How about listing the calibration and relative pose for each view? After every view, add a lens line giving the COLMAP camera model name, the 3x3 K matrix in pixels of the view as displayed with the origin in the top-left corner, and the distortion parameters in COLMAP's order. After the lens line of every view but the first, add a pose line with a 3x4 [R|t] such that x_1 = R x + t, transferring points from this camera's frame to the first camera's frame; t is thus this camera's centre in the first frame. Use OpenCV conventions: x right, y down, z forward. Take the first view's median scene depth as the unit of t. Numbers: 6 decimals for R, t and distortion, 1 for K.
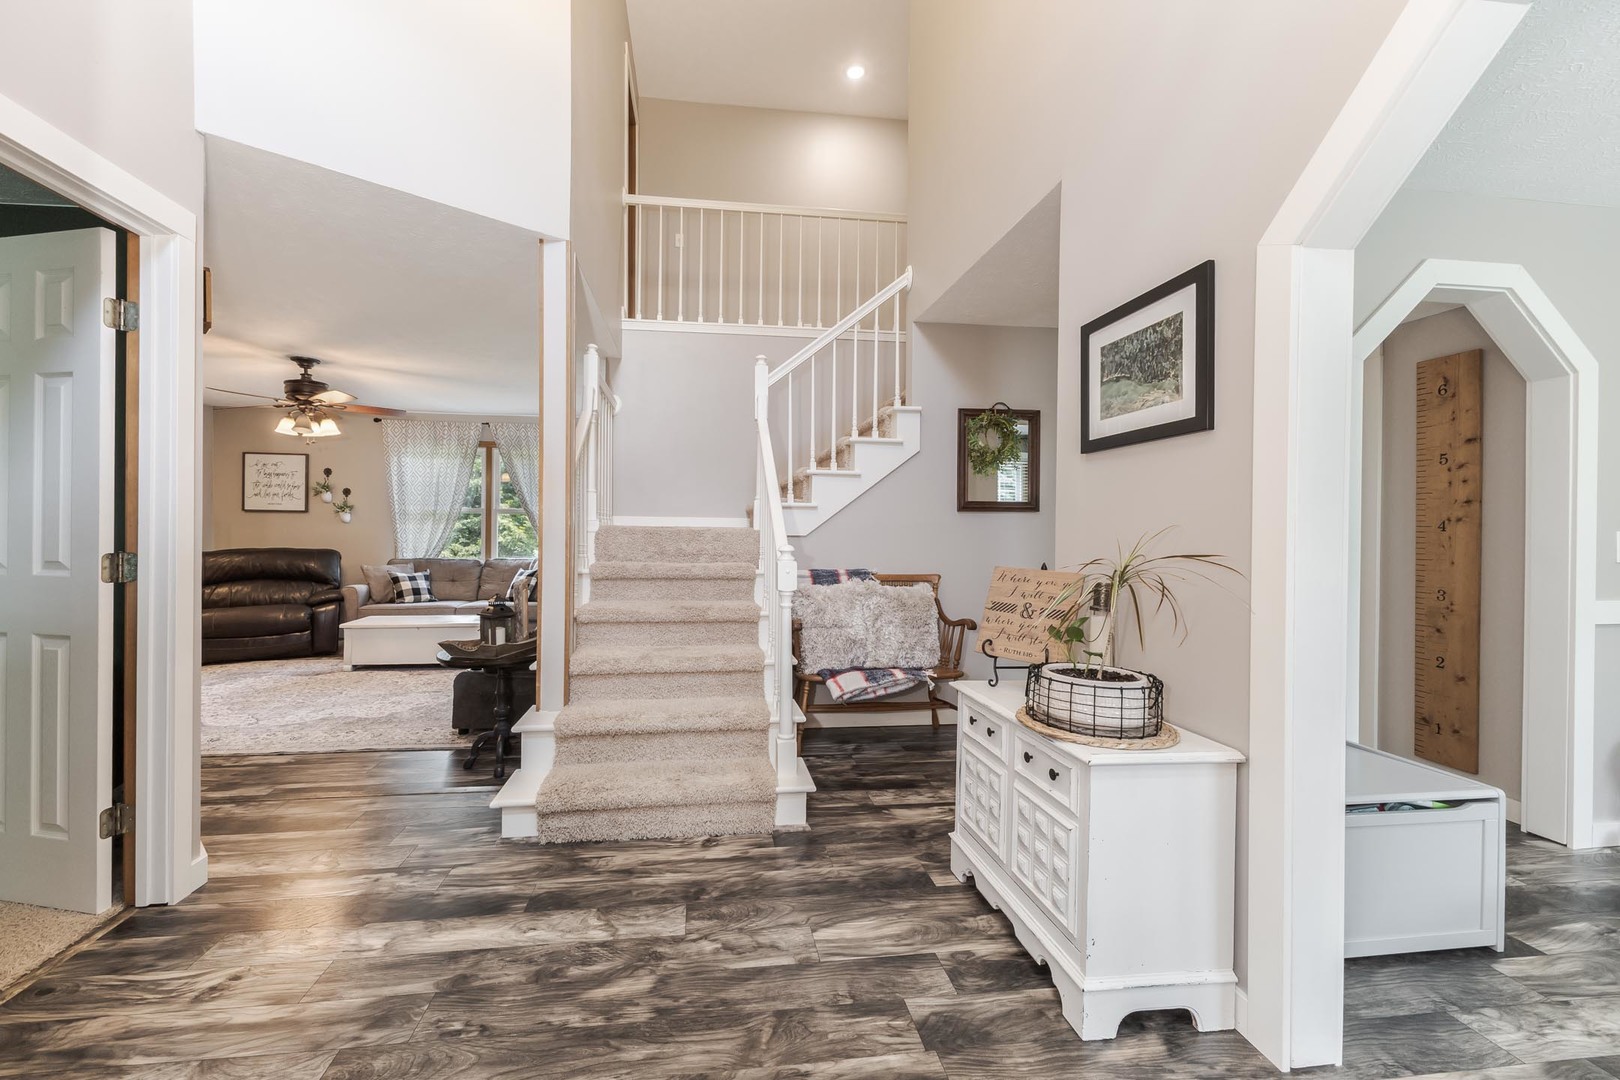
lens RADIAL K [[627.9, 0, 776.4], [0, 627.9, 533.3], [0, 0, 1]] dist [-0.001236, -0.000688]
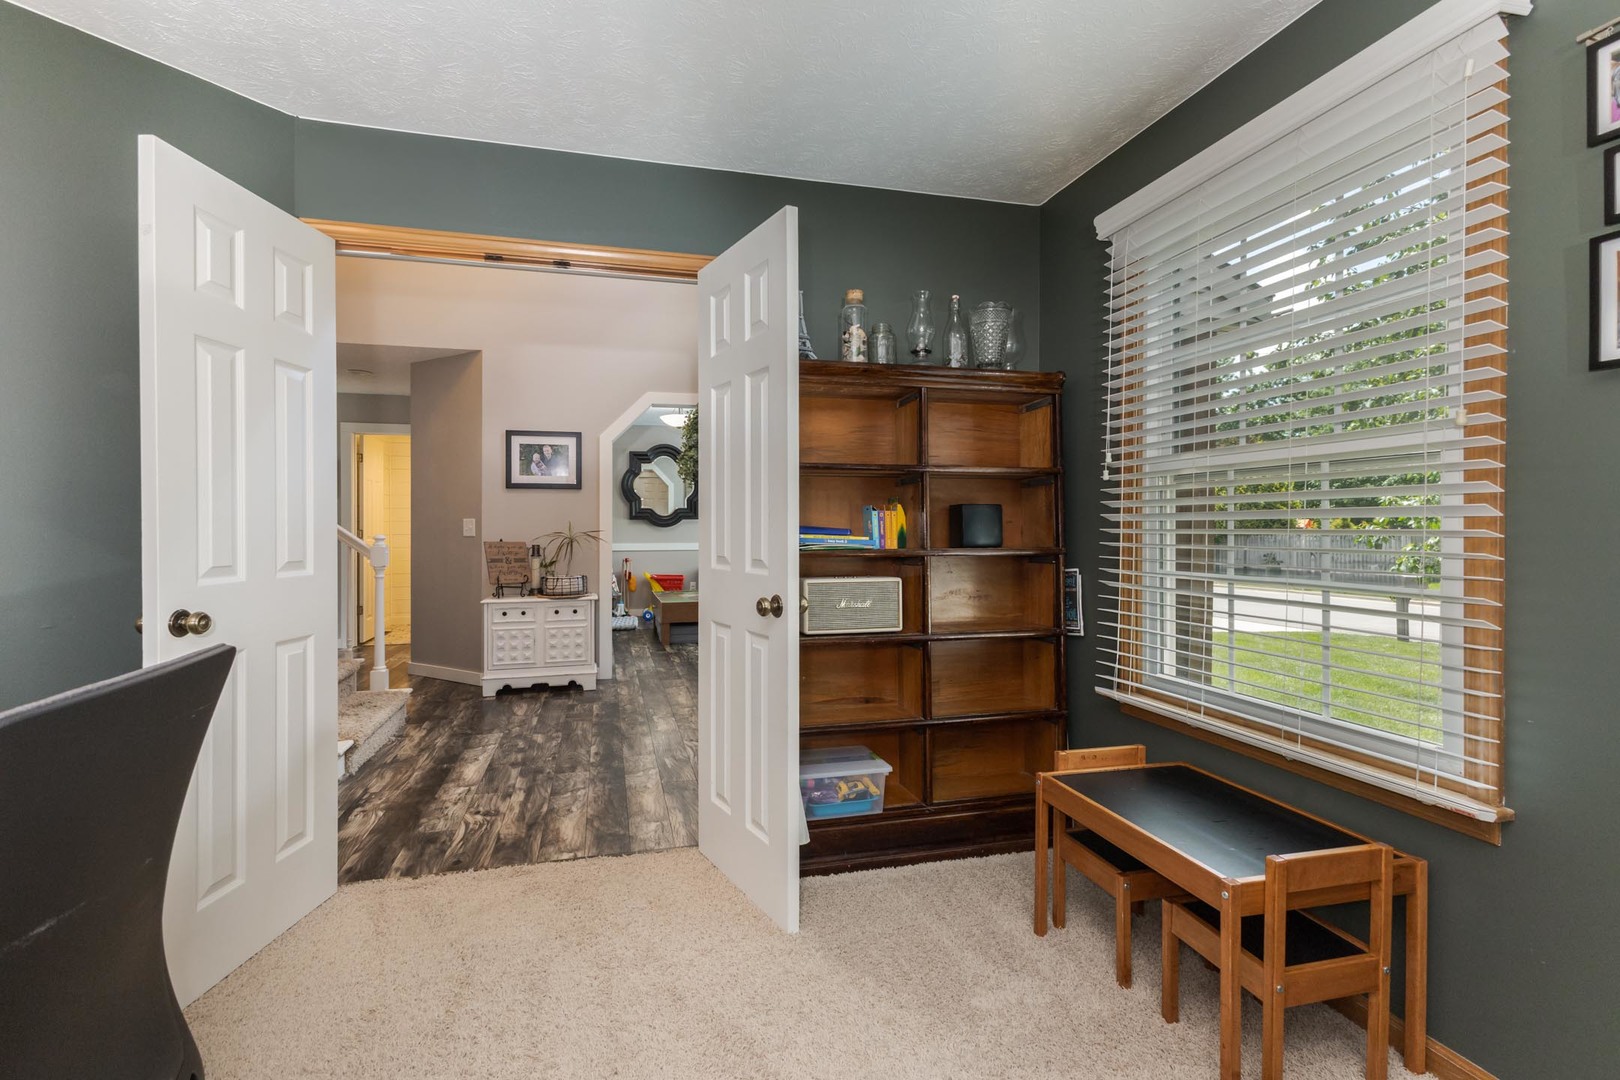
lens RADIAL K [[708.0, 0, 804.2], [0, 708.0, 527.2], [0, 0, 1]] dist [-0.001253, -0.000703]
pose [[-0.156330, -0.007492, 0.987676, -2.659453], [-0.001111, 0.999972, 0.007409, -0.012824], [-0.987704, 0.000061, -0.156334, 0.463341]]
